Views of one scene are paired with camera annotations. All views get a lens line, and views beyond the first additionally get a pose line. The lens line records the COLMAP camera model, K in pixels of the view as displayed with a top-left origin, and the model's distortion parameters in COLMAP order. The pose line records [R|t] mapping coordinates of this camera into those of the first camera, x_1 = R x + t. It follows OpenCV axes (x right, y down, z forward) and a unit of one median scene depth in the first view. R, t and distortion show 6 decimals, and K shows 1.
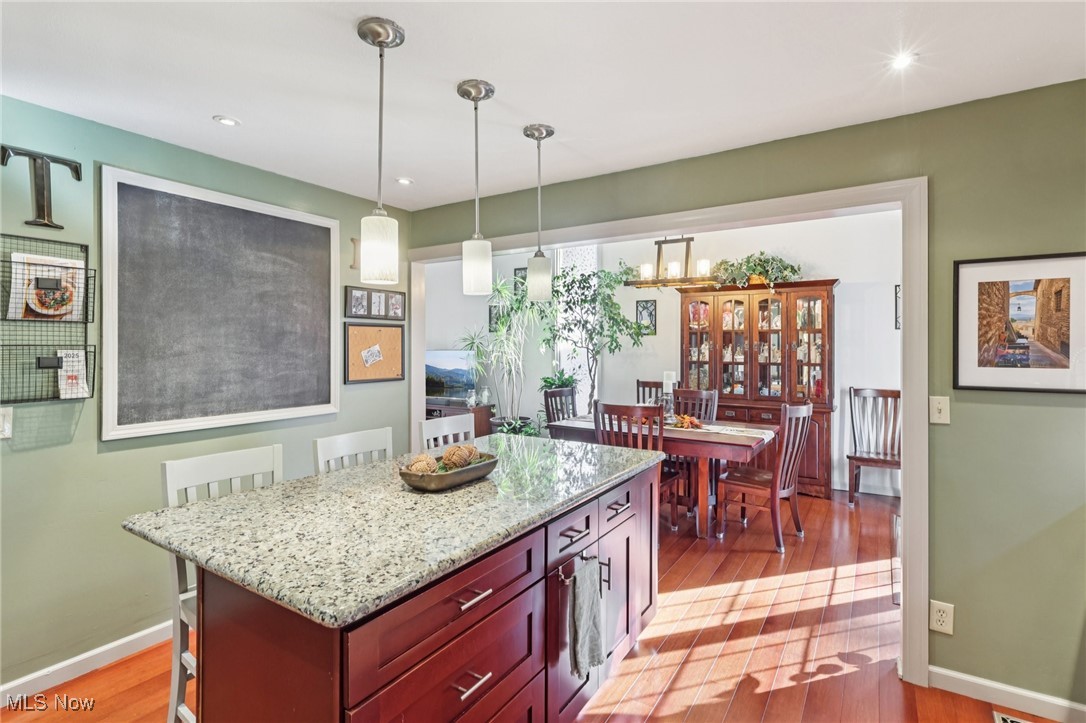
lens RADIAL K [[521.5, 0, 541.0], [0, 521.5, 344.5], [0, 0, 1]] dist [-0.003939, 0.000979]
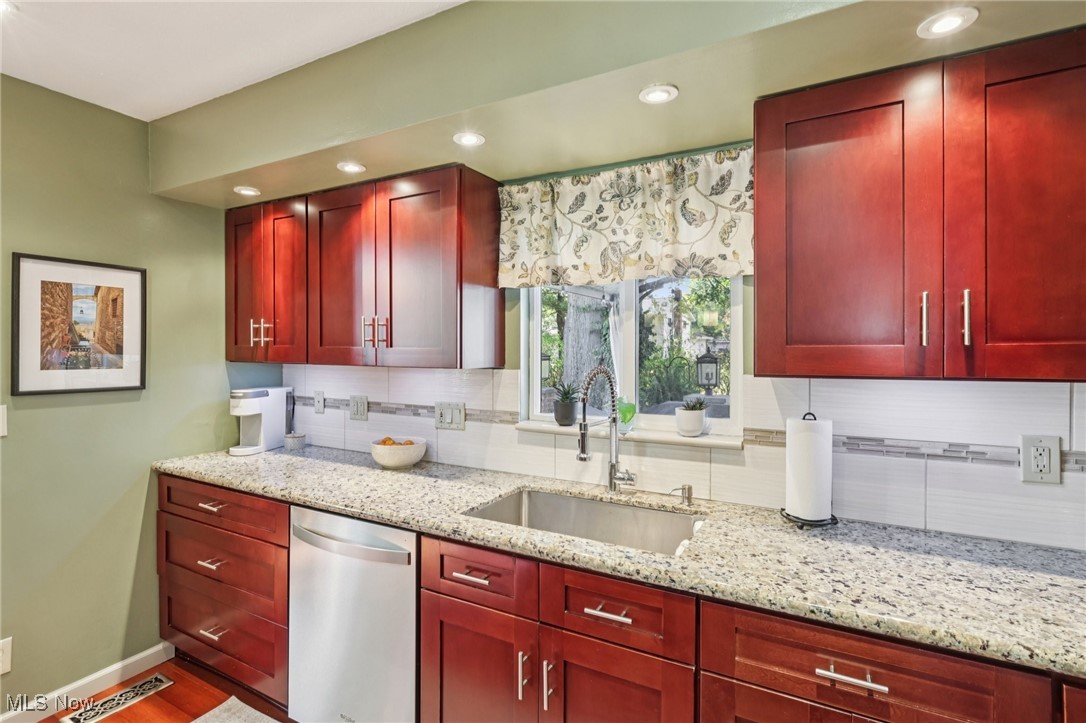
lens RADIAL K [[521.5, 0, 536.0], [0, 521.5, 354.0], [0, 0, 1]] dist [-0.003939, 0.000979]
pose [[-0.070201, -0.008402, 0.997497, -0.092128], [-0.010890, 0.999911, 0.007656, -0.001785], [-0.997473, -0.010326, -0.070287, 0.096246]]
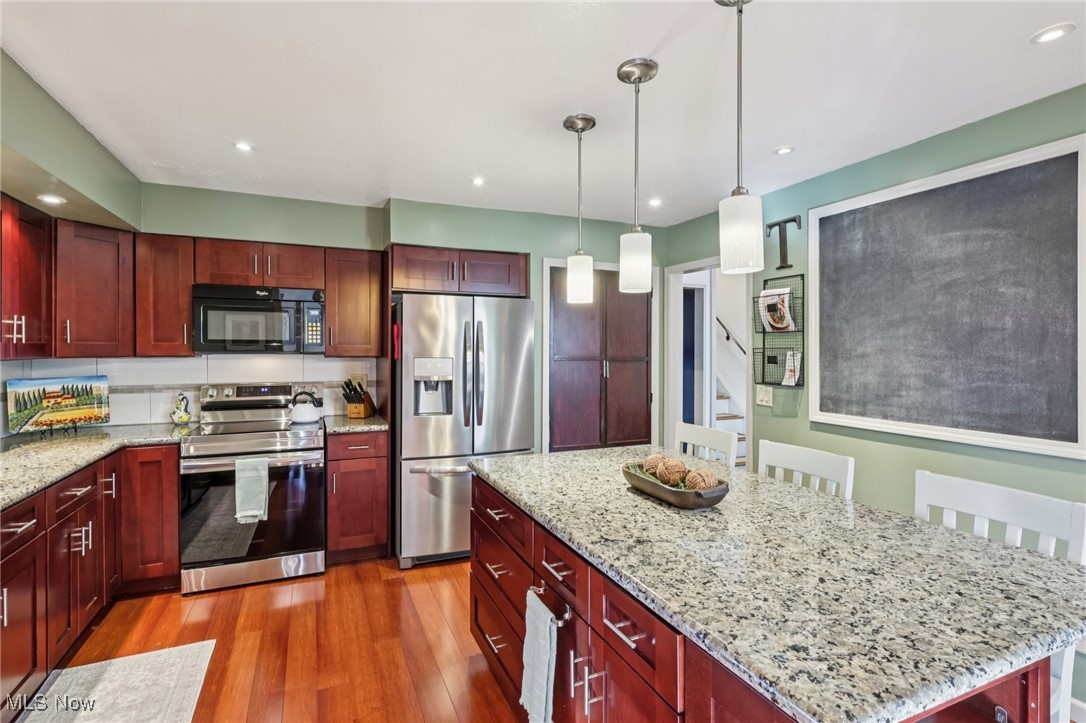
lens RADIAL K [[521.5, 0, 539.0], [0, 521.5, 355.1], [0, 0, 1]] dist [-0.003939, 0.000979]
pose [[-0.555567, 0.007008, -0.831442, 0.388918], [0.003251, 0.999975, 0.006256, 0.005464], [0.831466, 0.000772, -0.555576, 0.717710]]
